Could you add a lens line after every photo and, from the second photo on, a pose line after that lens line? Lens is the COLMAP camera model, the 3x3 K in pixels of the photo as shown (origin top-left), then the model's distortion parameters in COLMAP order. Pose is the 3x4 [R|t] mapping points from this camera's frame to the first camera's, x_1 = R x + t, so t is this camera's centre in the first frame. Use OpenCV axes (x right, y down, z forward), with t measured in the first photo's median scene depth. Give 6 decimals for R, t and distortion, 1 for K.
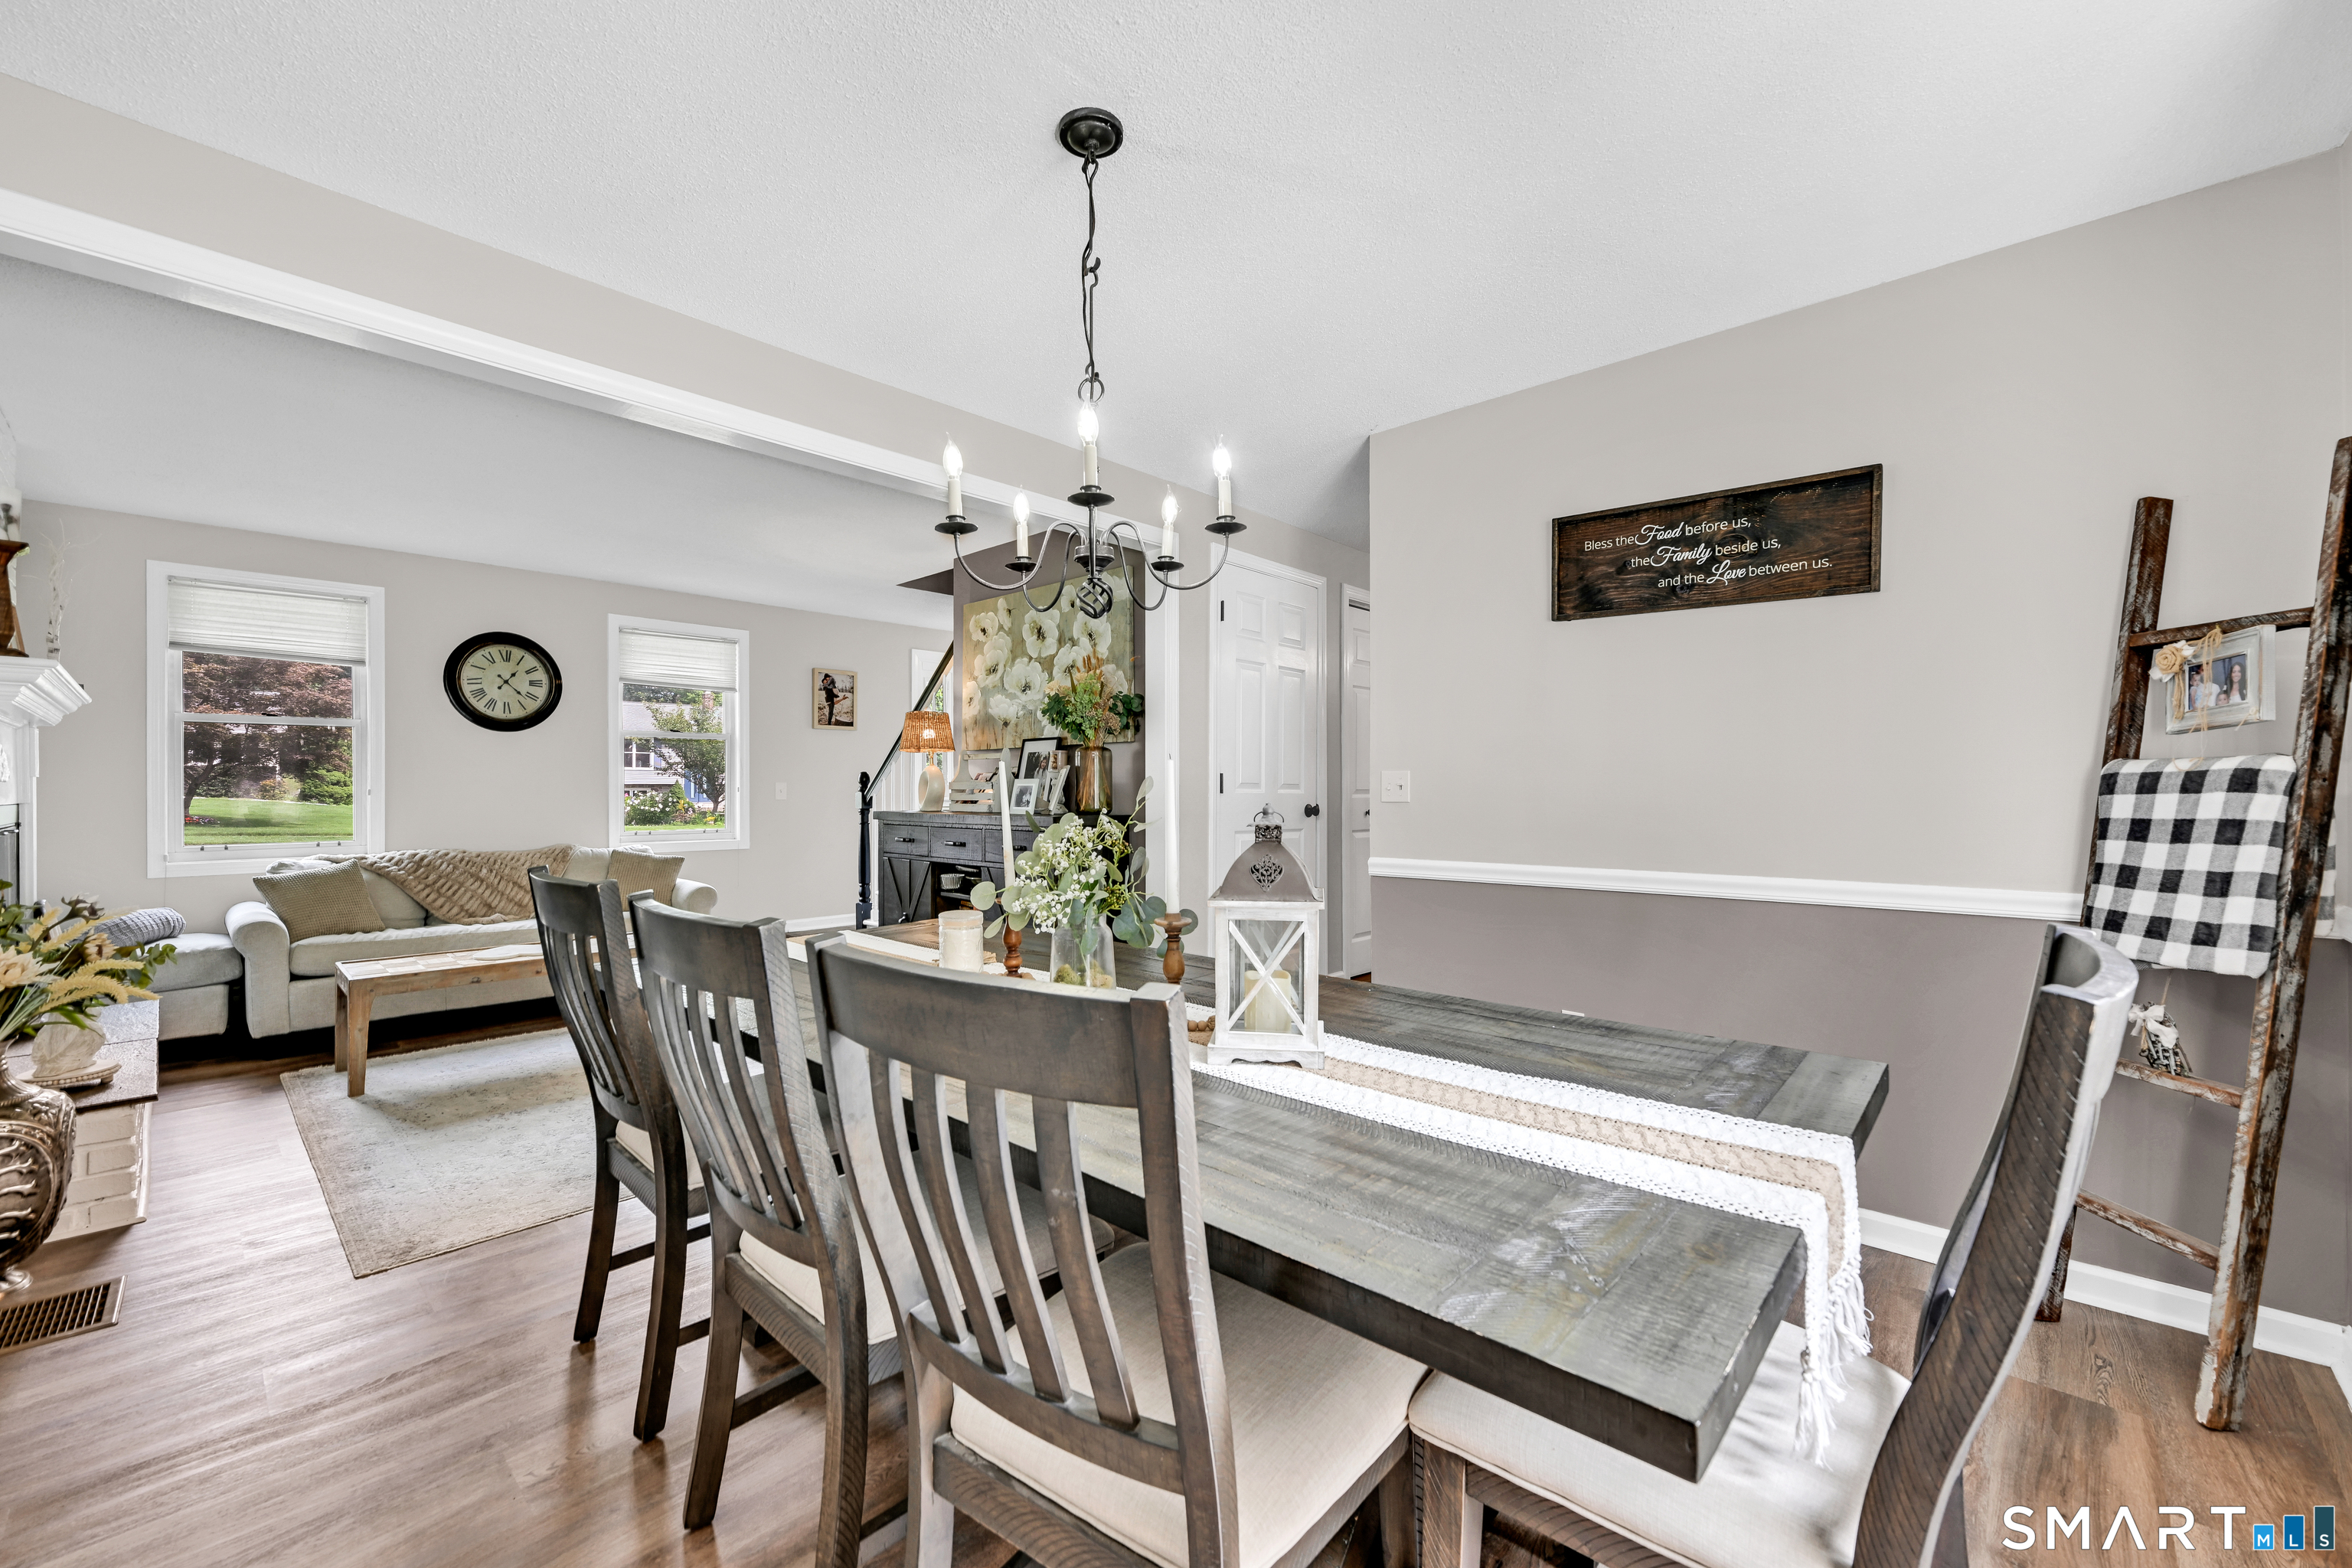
lens RADIAL K [[931.9, 0, 1177.5], [0, 931.9, 790.7], [0, 0, 1]] dist [-0.000081, 0.000122]
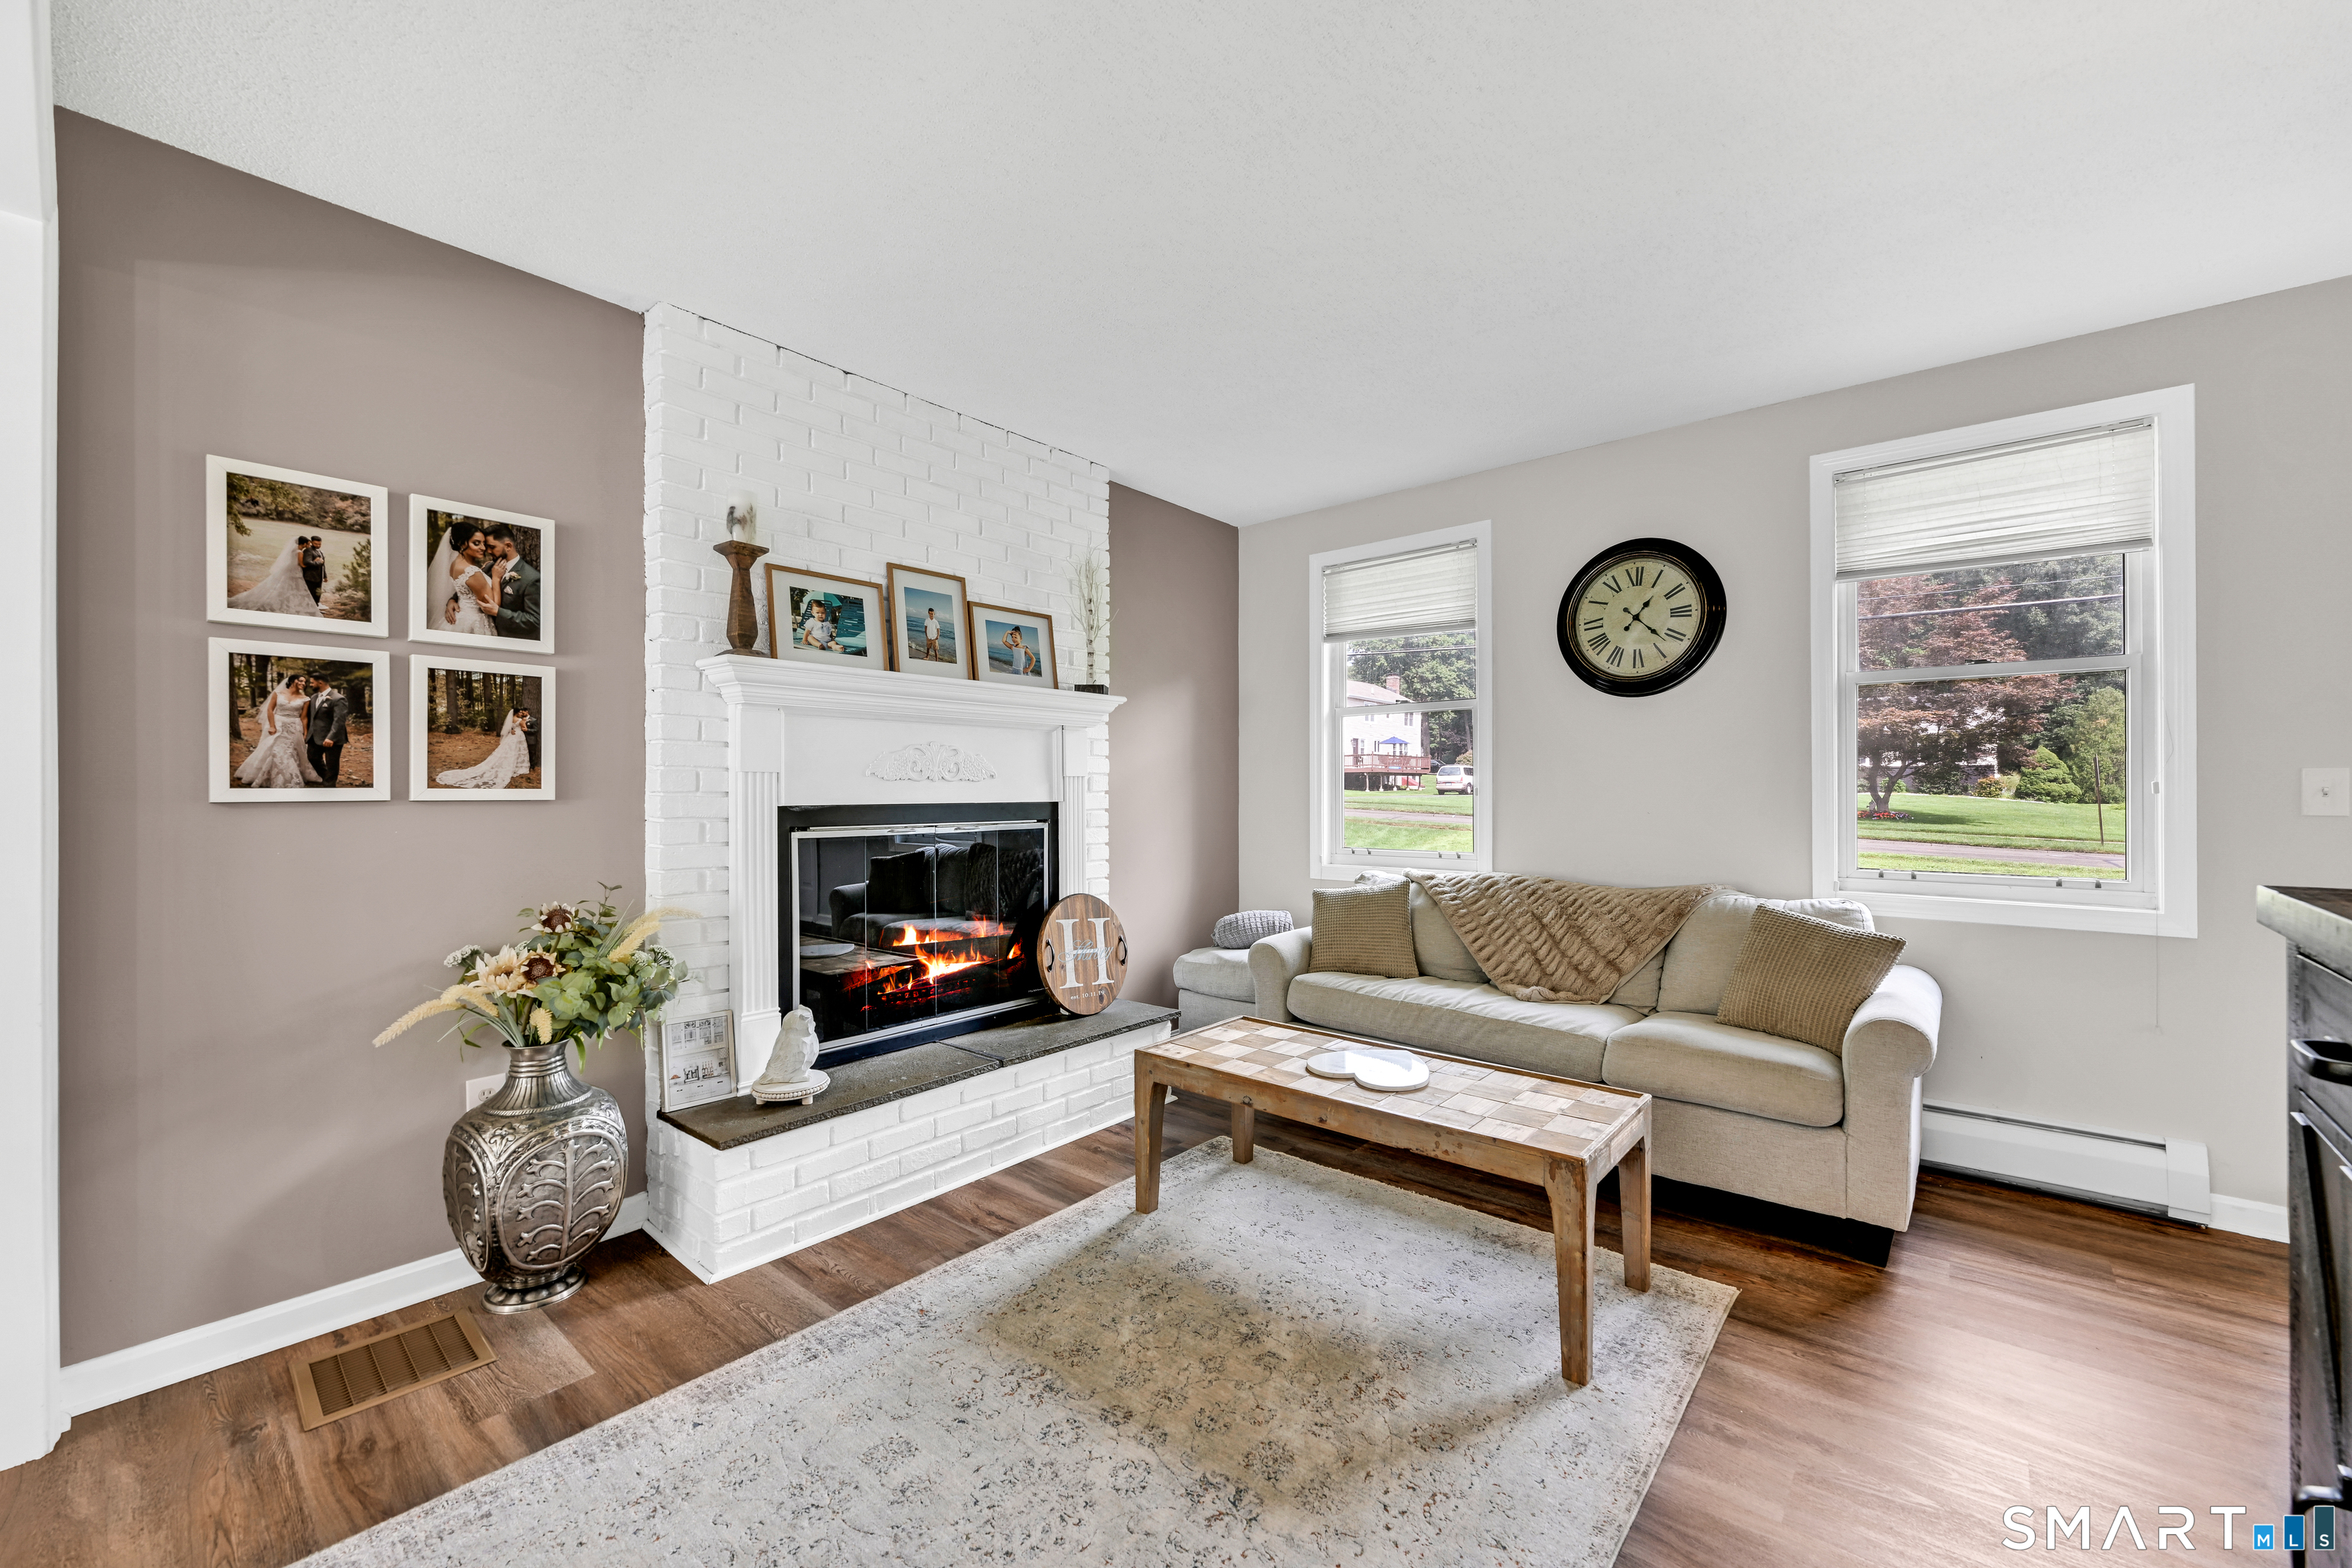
lens RADIAL K [[931.9, 0, 1177.5], [0, 931.9, 790.7], [0, 0, 1]] dist [-0.000081, 0.000122]
pose [[0.047228, 0.002301, -0.998881, -0.103501], [0.000402, 0.999997, 0.002323, -0.000710], [0.998884, -0.000511, 0.047227, 0.661295]]
